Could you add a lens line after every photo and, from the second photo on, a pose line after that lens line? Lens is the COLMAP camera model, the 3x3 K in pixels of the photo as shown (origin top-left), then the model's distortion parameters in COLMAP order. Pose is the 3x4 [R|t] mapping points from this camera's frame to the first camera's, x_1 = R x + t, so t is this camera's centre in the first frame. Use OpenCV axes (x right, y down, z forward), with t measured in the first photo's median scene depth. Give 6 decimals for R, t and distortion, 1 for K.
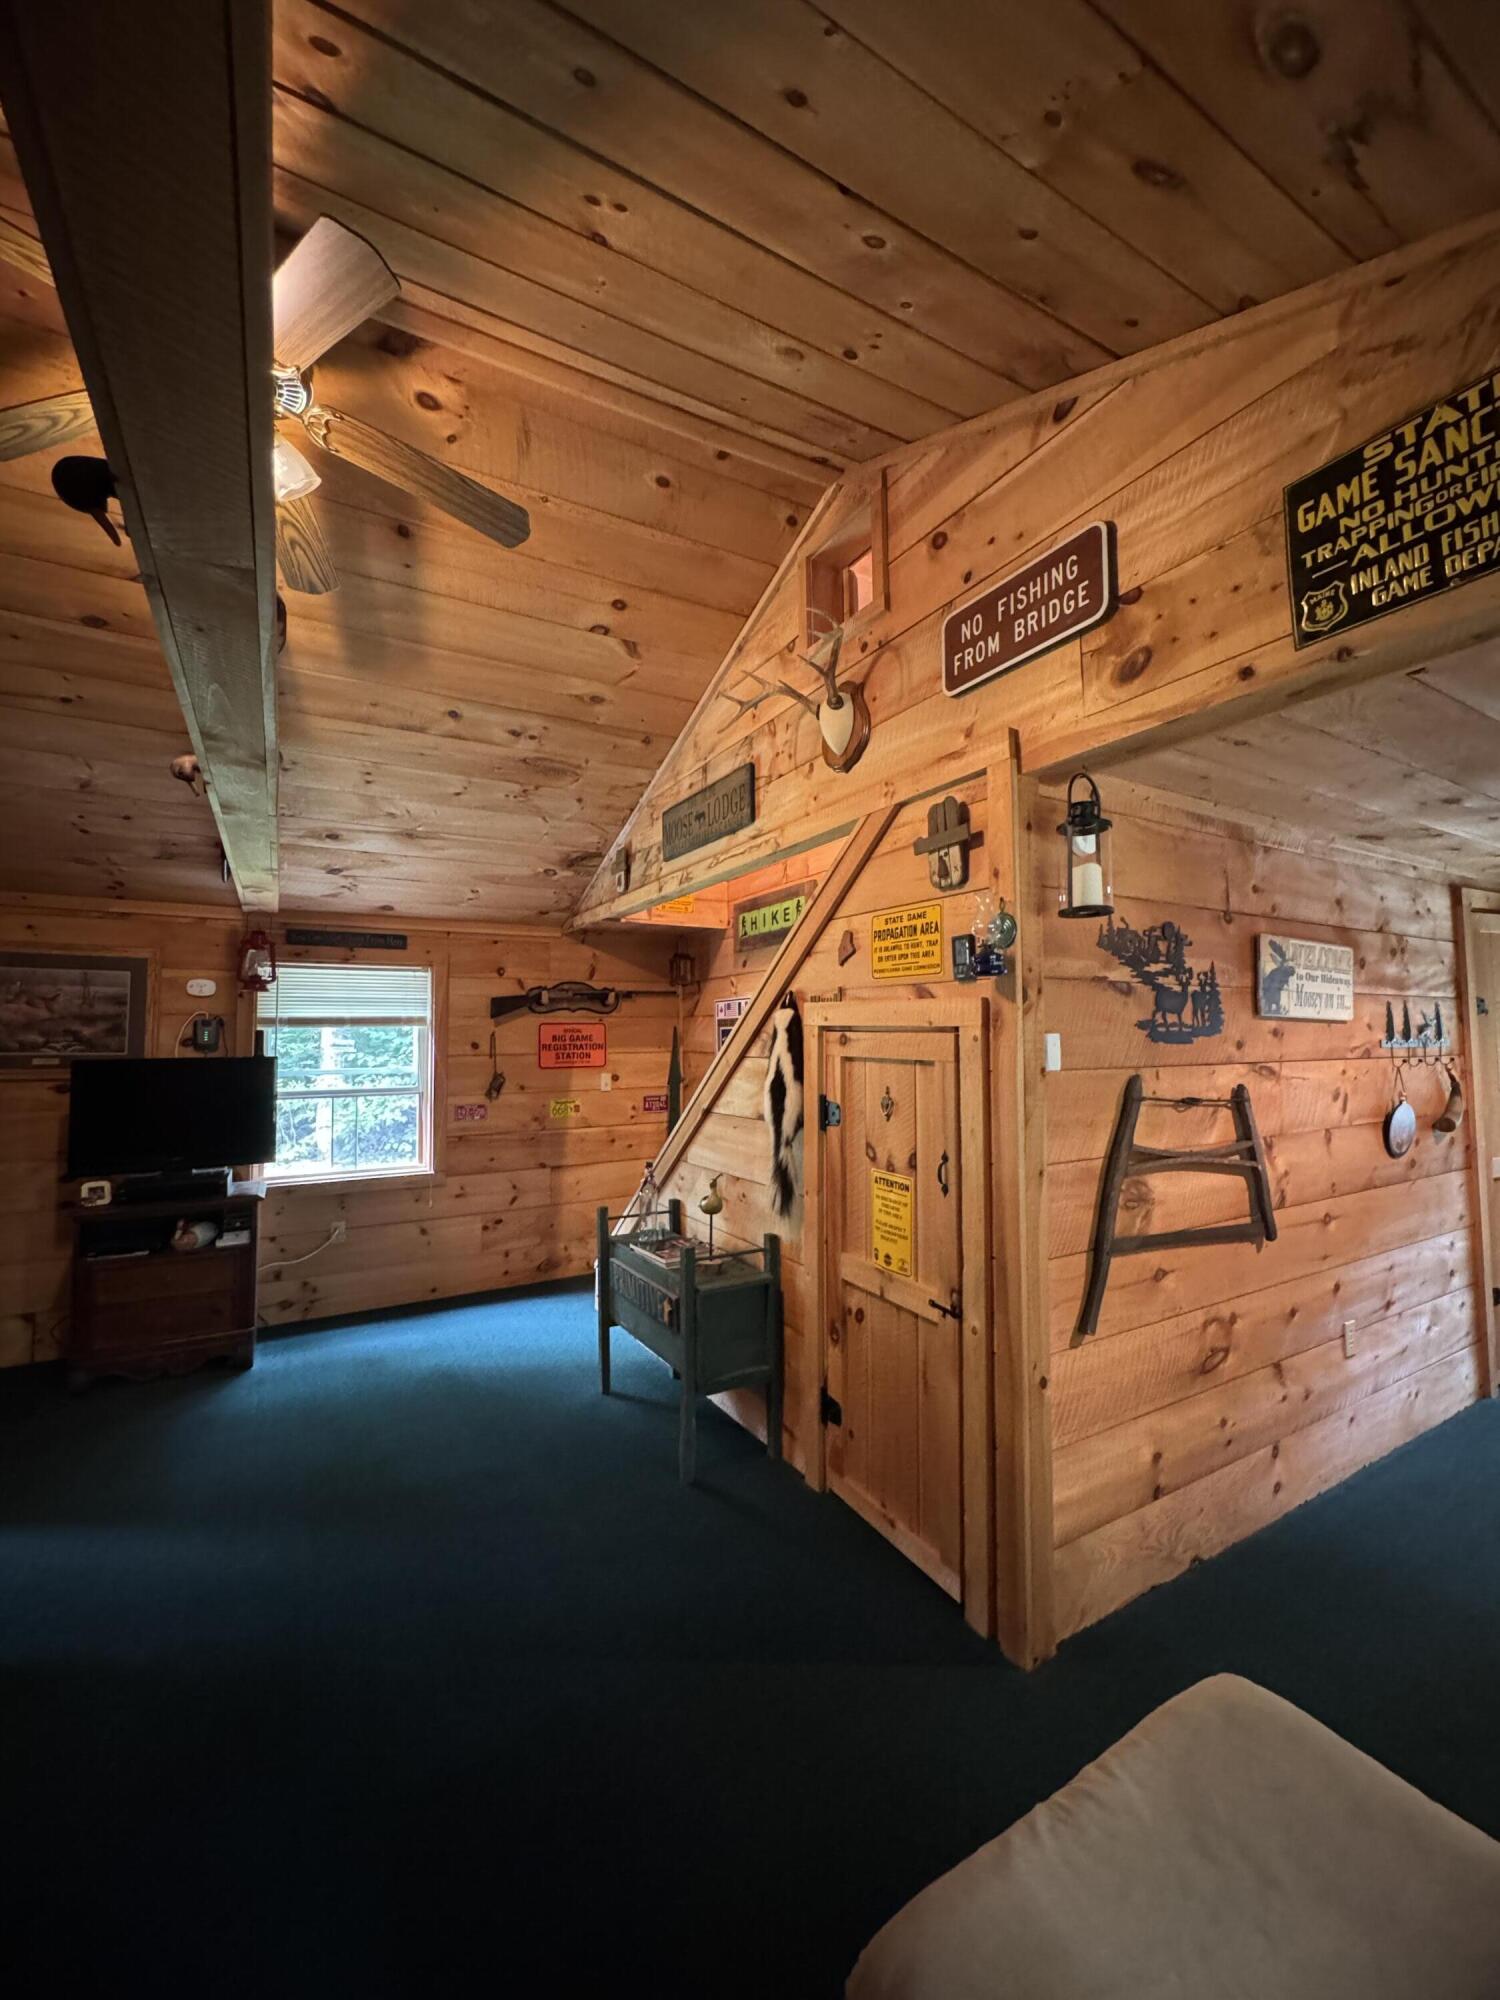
lens RADIAL K [[803.9, 0, 748.2], [0, 803.9, 998.8], [0, 0, 1]] dist [-0.000777, -0.000328]
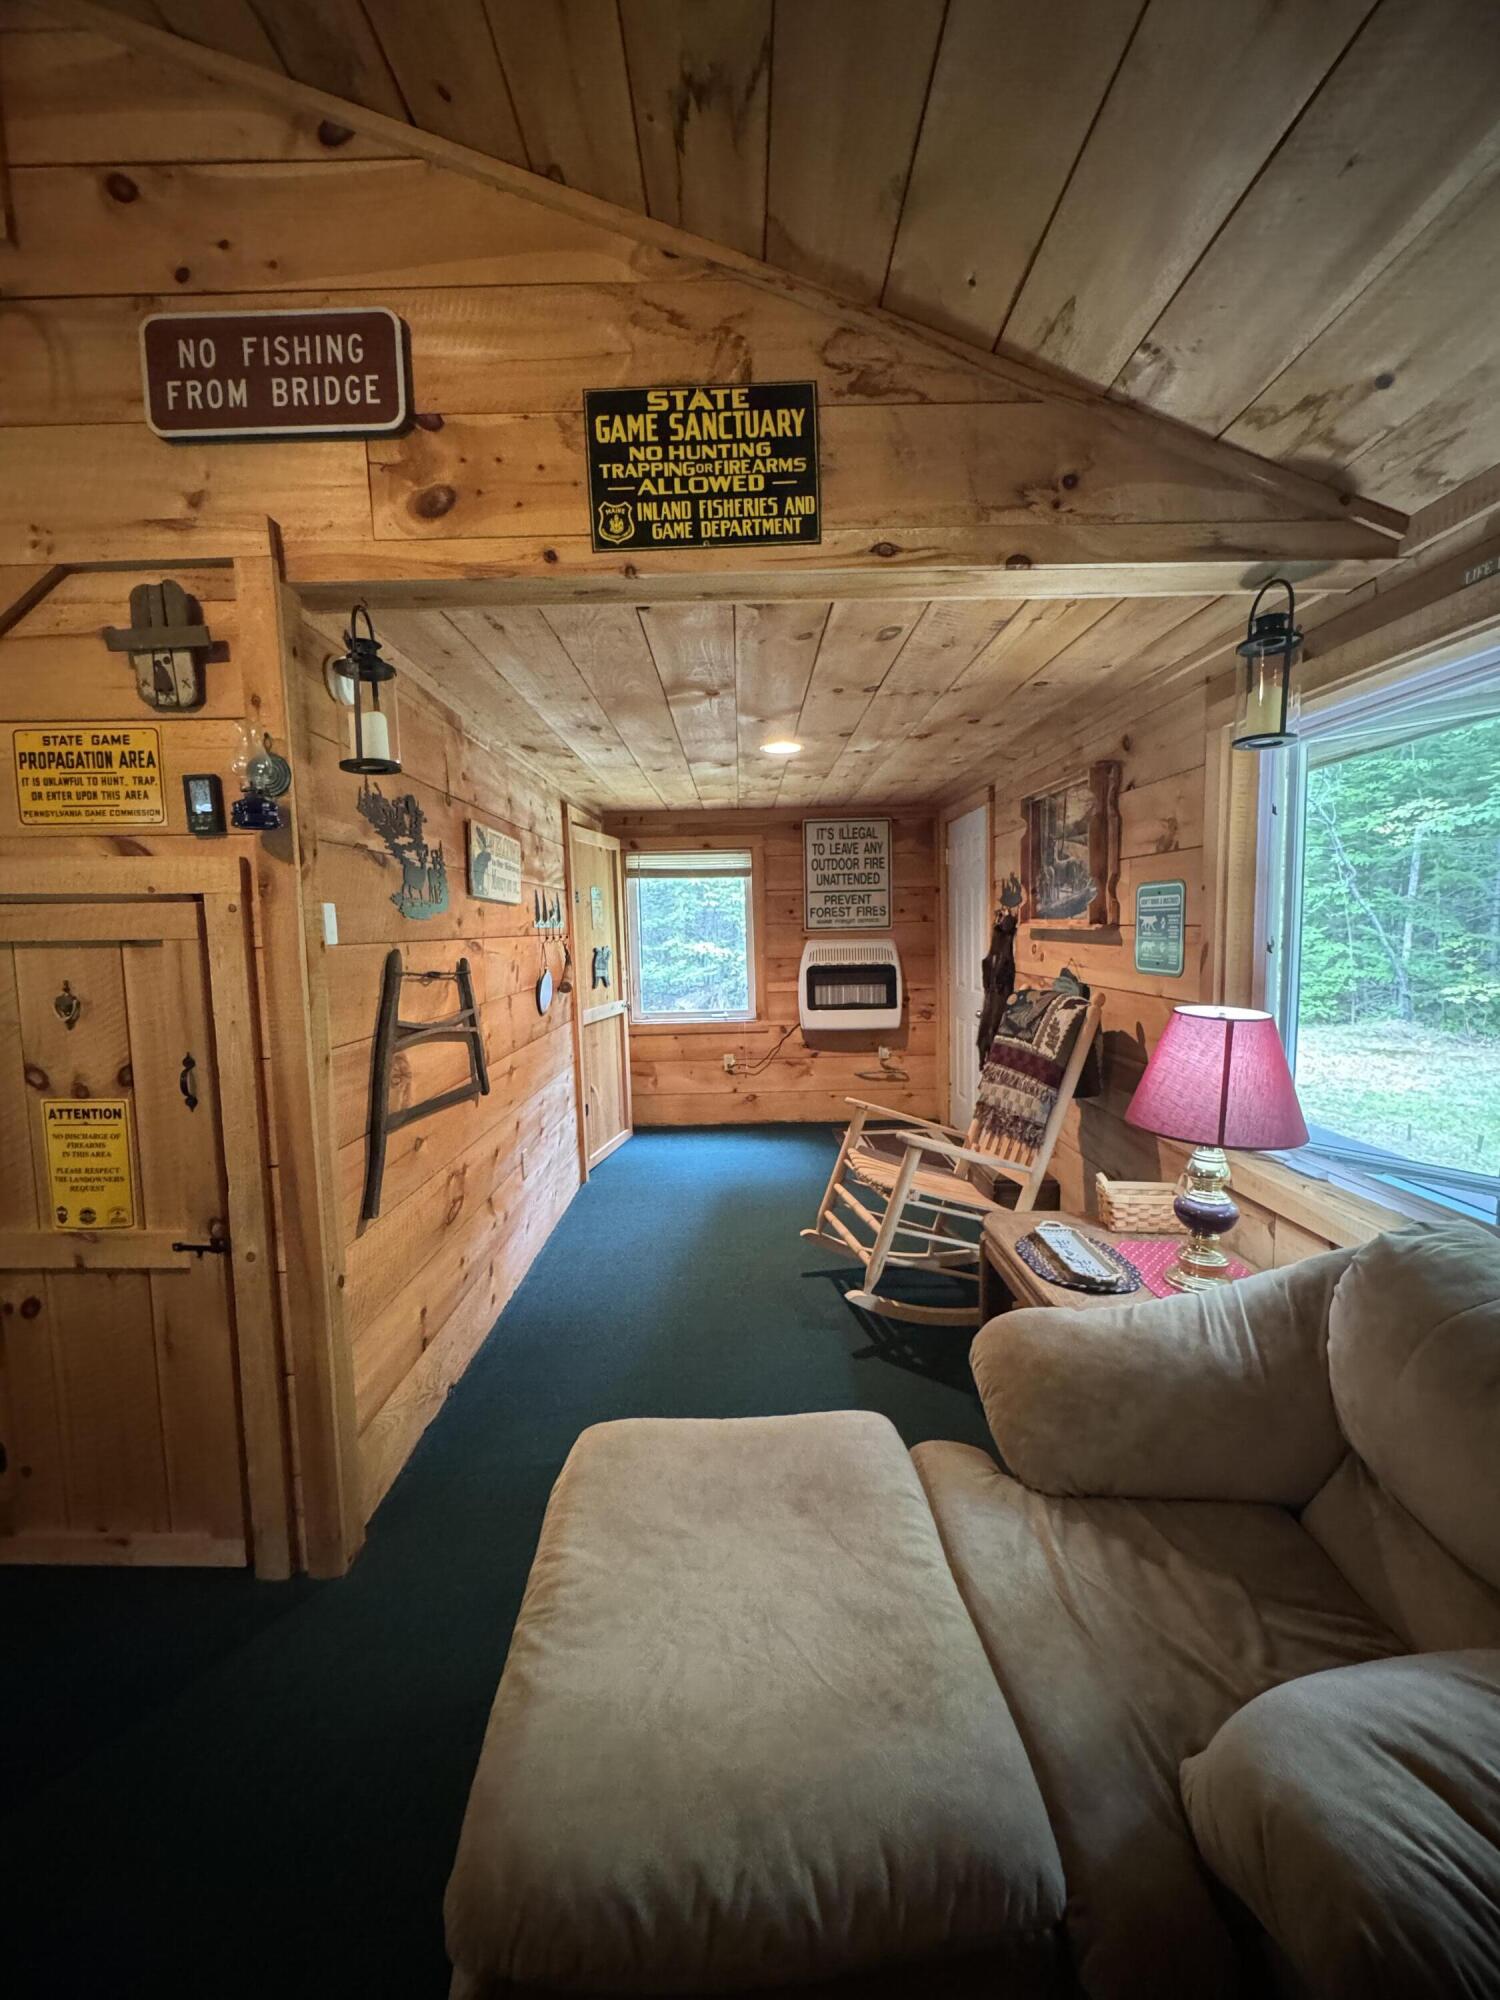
lens RADIAL K [[803.9, 0, 747.6], [0, 803.9, 1000.1], [0, 0, 1]] dist [-0.000777, -0.000328]
pose [[0.496354, -0.085704, 0.863879, -0.156997], [-0.019099, 0.993796, 0.109567, 0.041185], [-0.867910, -0.070883, 0.491638, 0.145363]]
